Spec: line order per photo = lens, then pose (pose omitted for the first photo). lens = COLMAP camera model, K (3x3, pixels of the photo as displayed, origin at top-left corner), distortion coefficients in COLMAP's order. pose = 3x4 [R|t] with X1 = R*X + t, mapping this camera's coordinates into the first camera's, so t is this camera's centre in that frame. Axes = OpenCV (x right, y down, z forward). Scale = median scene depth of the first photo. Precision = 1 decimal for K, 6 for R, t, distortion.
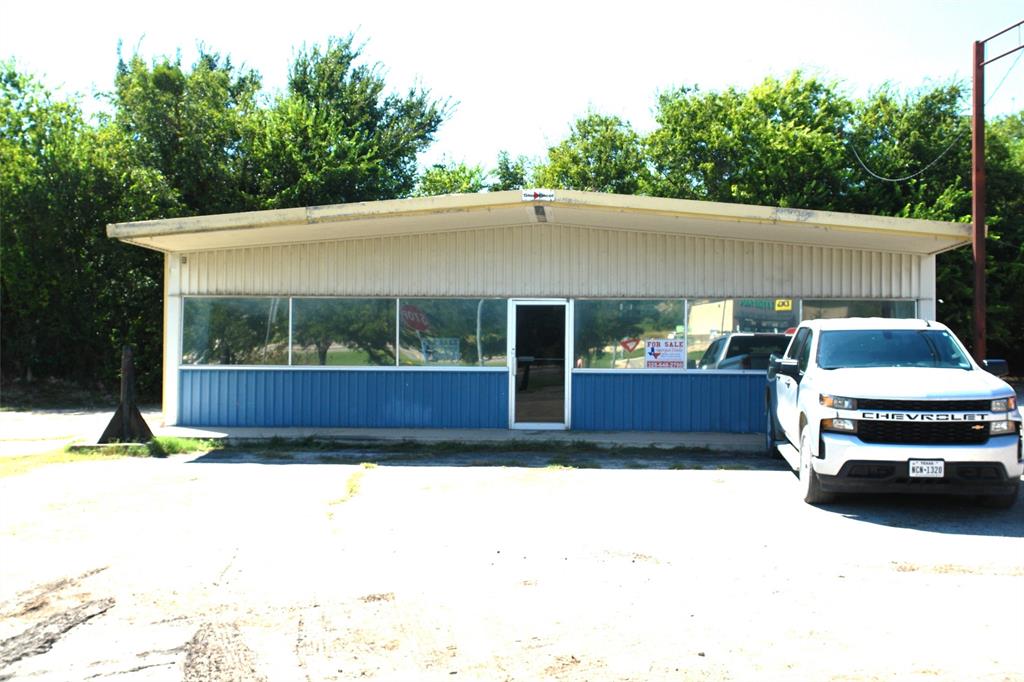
lens RADIAL K [[1122.1, 0, 514.6], [0, 1122.1, 342.1], [0, 0, 1]] dist [0.012291, 0.000000]
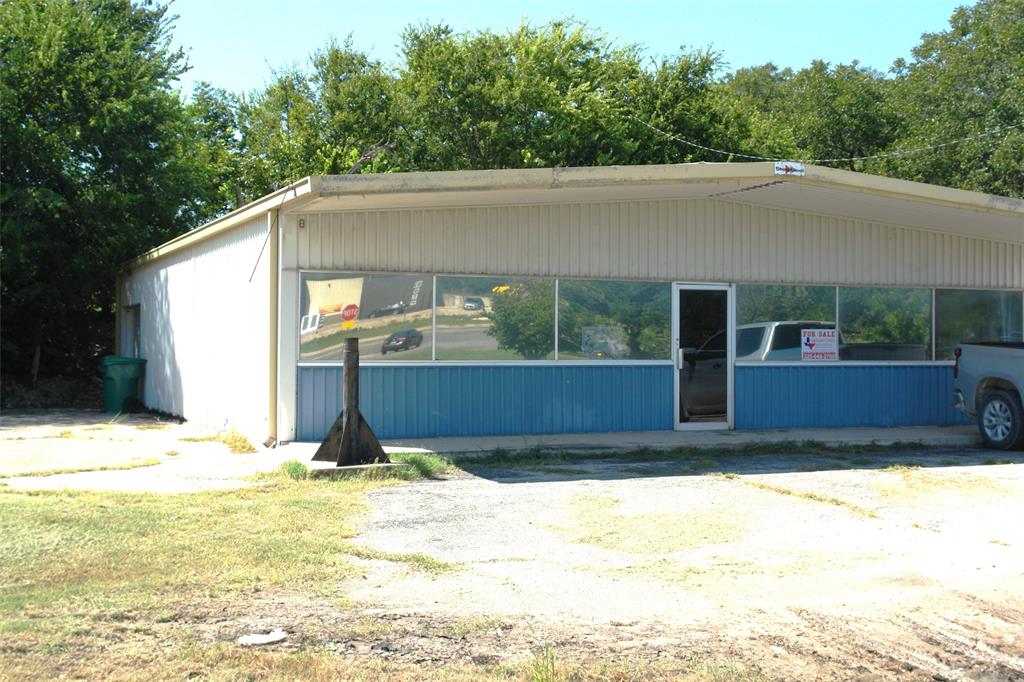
lens RADIAL K [[1373.7, 0, 512.0], [0, 1373.7, 339.7], [0, 0, 1]] dist [0.088079, 0.000000]
pose [[0.881862, -0.001972, 0.471504, -0.625326], [-0.002835, 0.999951, 0.009484, -0.003446], [-0.471500, -0.009700, 0.881813, 0.112273]]
